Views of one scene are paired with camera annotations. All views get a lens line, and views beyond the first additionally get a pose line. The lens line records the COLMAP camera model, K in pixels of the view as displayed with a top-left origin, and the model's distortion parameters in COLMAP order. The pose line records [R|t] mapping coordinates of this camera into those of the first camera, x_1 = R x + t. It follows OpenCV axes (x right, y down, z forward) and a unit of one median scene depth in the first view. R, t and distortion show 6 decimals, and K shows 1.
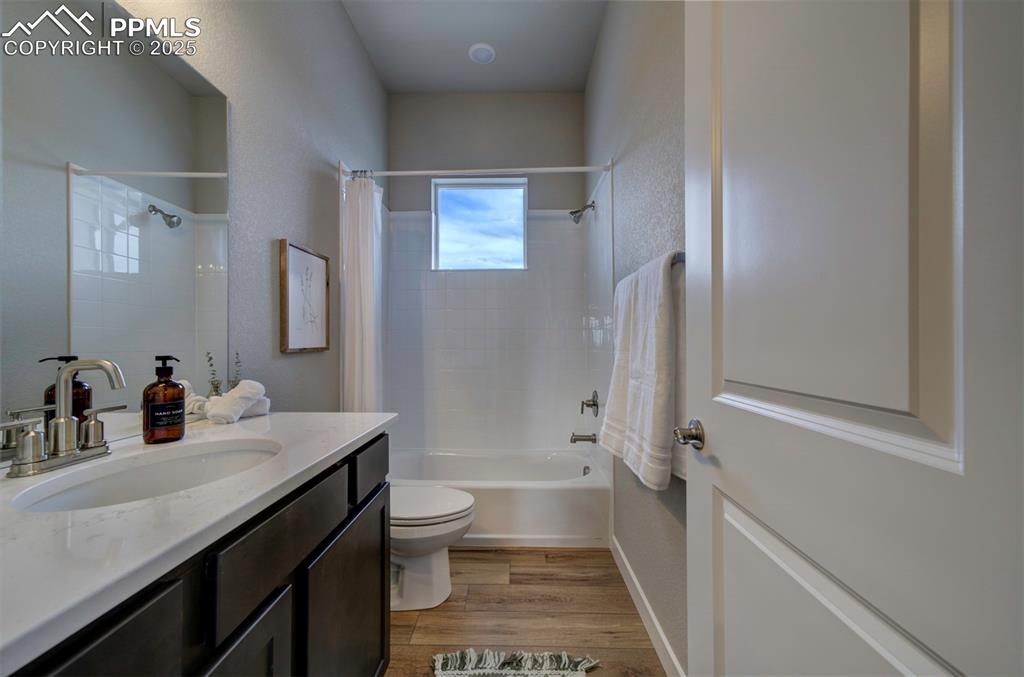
lens RADIAL K [[375.1, 0, 512.0], [0, 375.1, 338.5], [0, 0, 1]] dist [-0.032720, 0.024240]
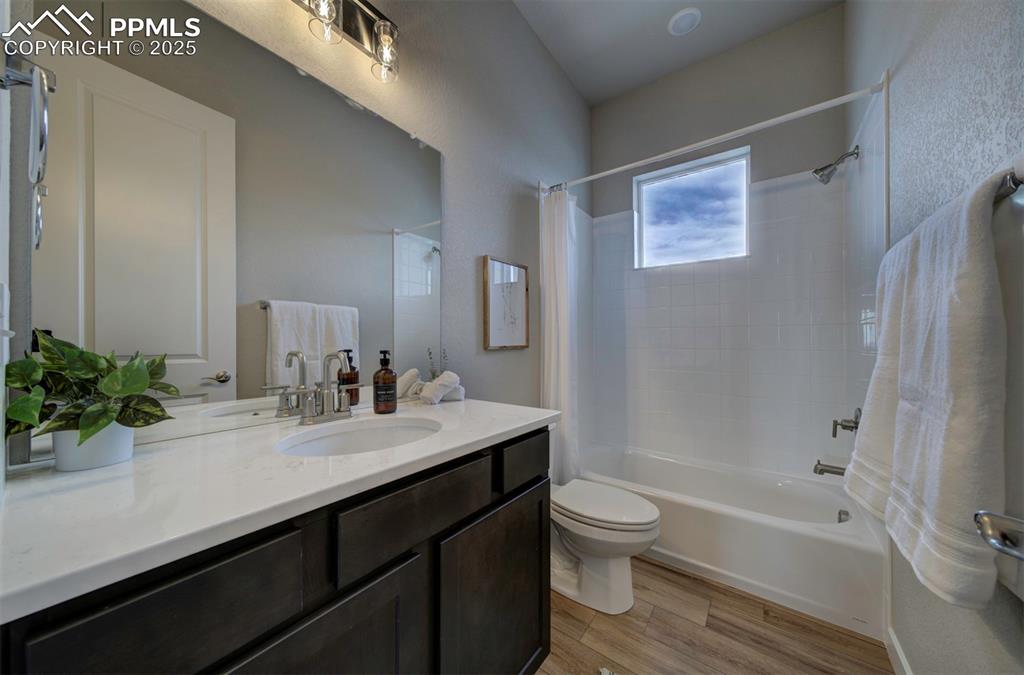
lens RADIAL K [[346.1, 0, 506.7], [0, 346.1, 338.9], [0, 0, 1]] dist [-0.013405, 0.007133]
pose [[0.815583, -0.001489, -0.578638, 0.085576], [0.003747, 0.999989, 0.002708, 0.000920], [0.578627, -0.004377, 0.815580, 0.109300]]
